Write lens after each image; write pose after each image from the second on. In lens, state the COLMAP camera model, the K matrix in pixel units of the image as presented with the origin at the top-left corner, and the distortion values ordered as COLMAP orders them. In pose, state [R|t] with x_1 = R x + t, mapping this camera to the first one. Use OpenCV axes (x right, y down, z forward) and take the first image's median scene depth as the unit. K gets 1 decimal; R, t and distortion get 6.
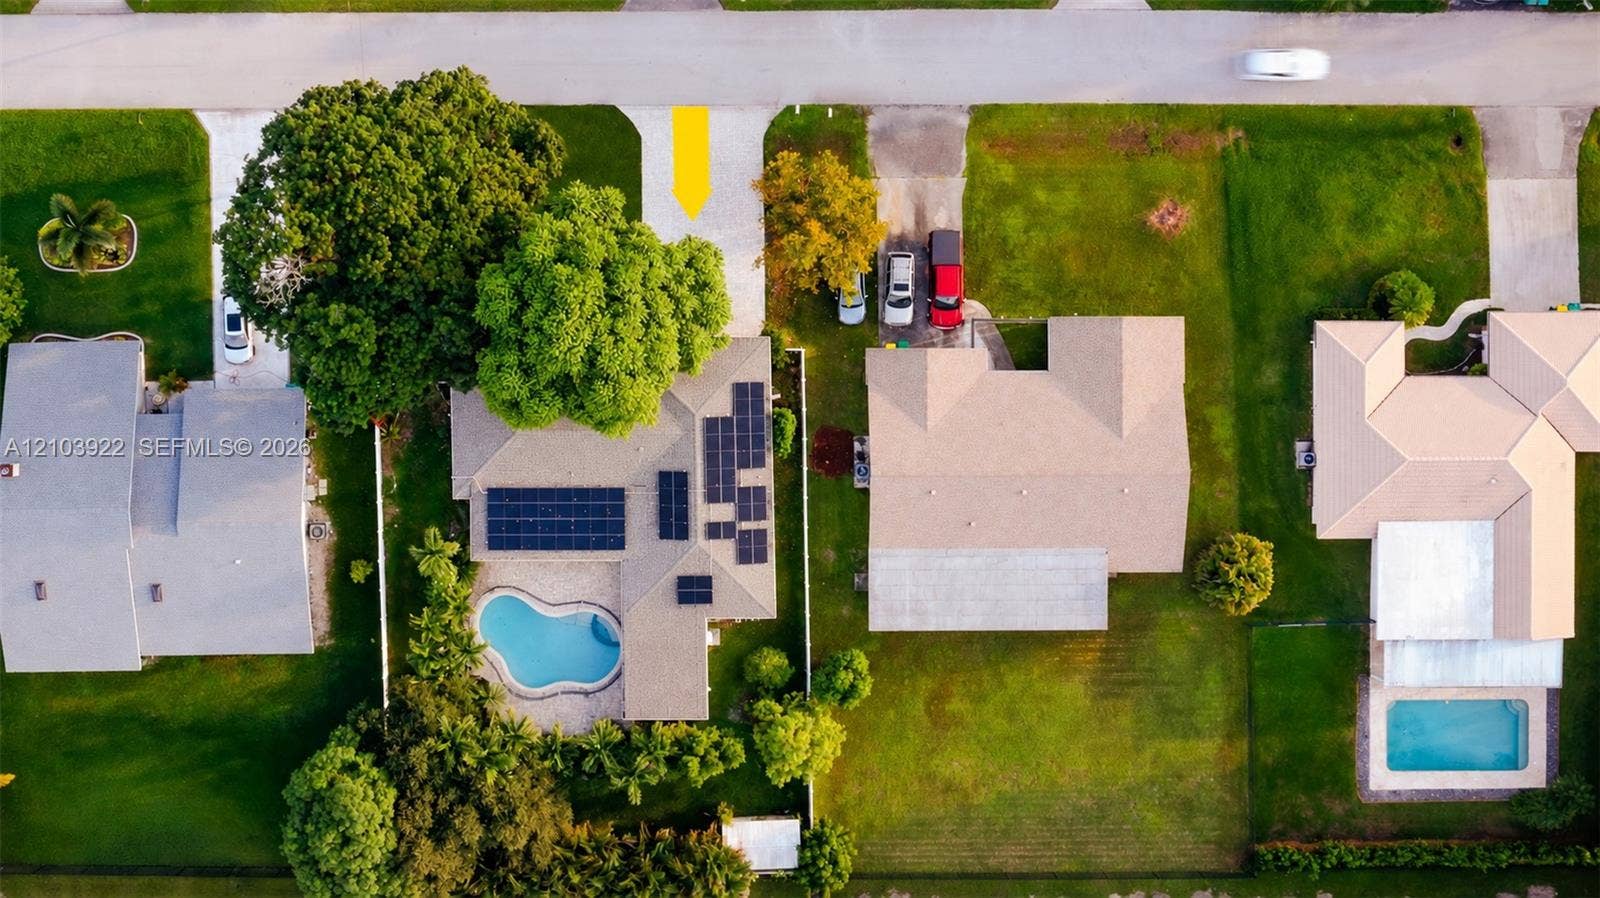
lens RADIAL K [[2605.2, 0, 800.0], [0, 2605.2, 449.0], [0, 0, 1]] dist [-0.216392, 0.025331]
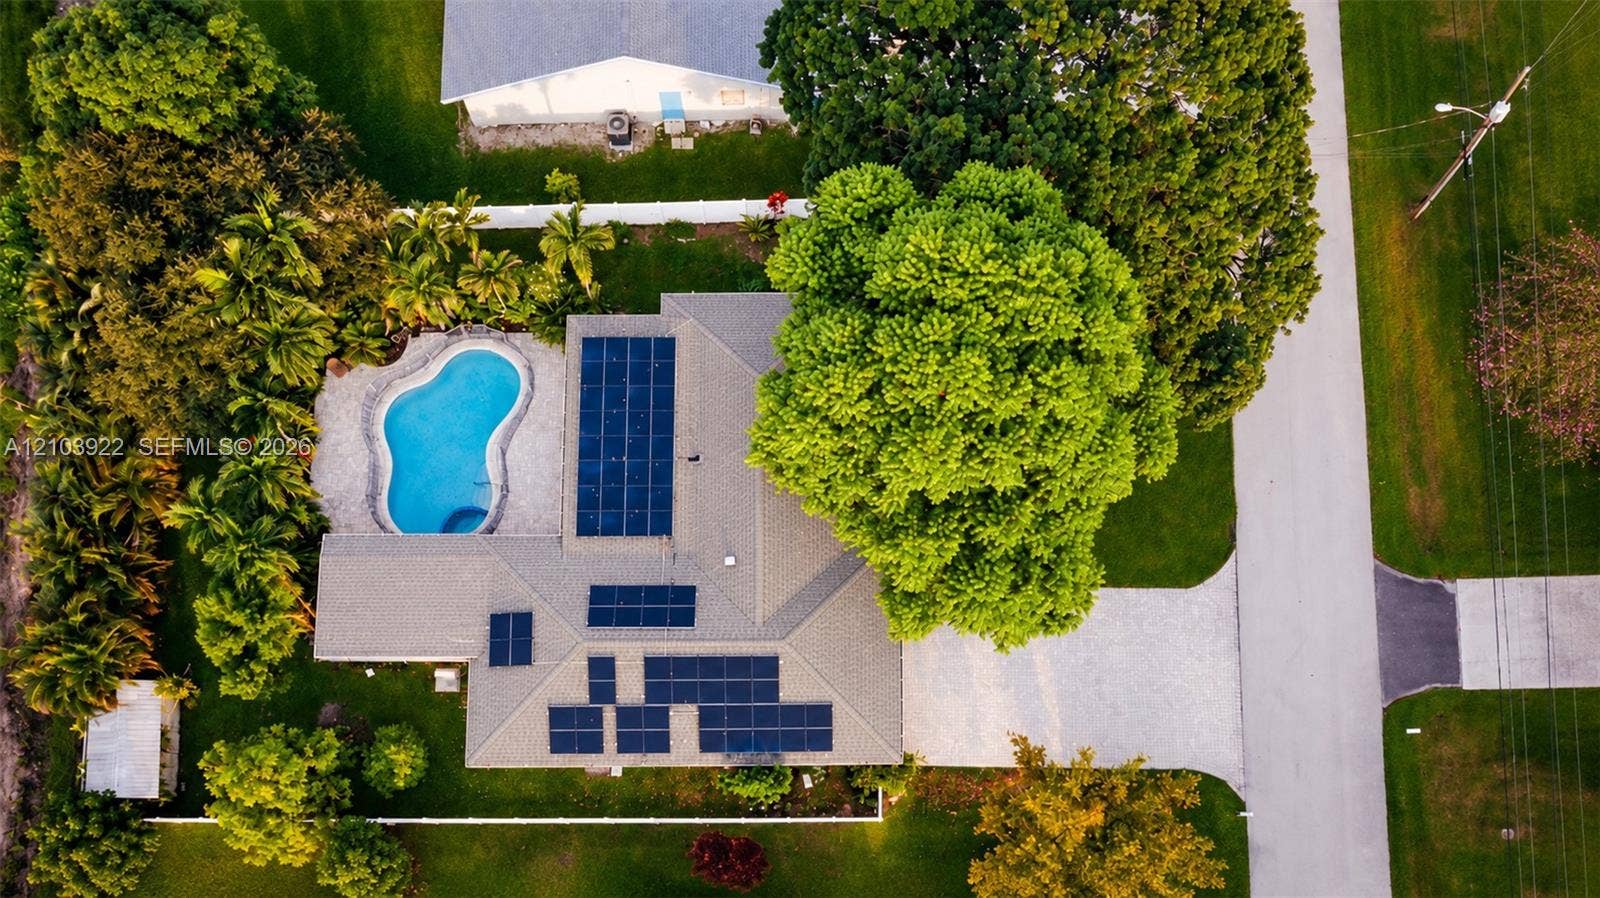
lens RADIAL K [[2605.2, 0, 800.0], [0, 2605.2, 449.0], [0, 0, 1]] dist [-0.216392, 0.025331]
pose [[-0.007448, 0.984142, -0.177228, 0.026437], [-0.999627, -0.011983, -0.024531, -0.001062], [-0.026265, 0.176979, 0.983864, 0.354708]]
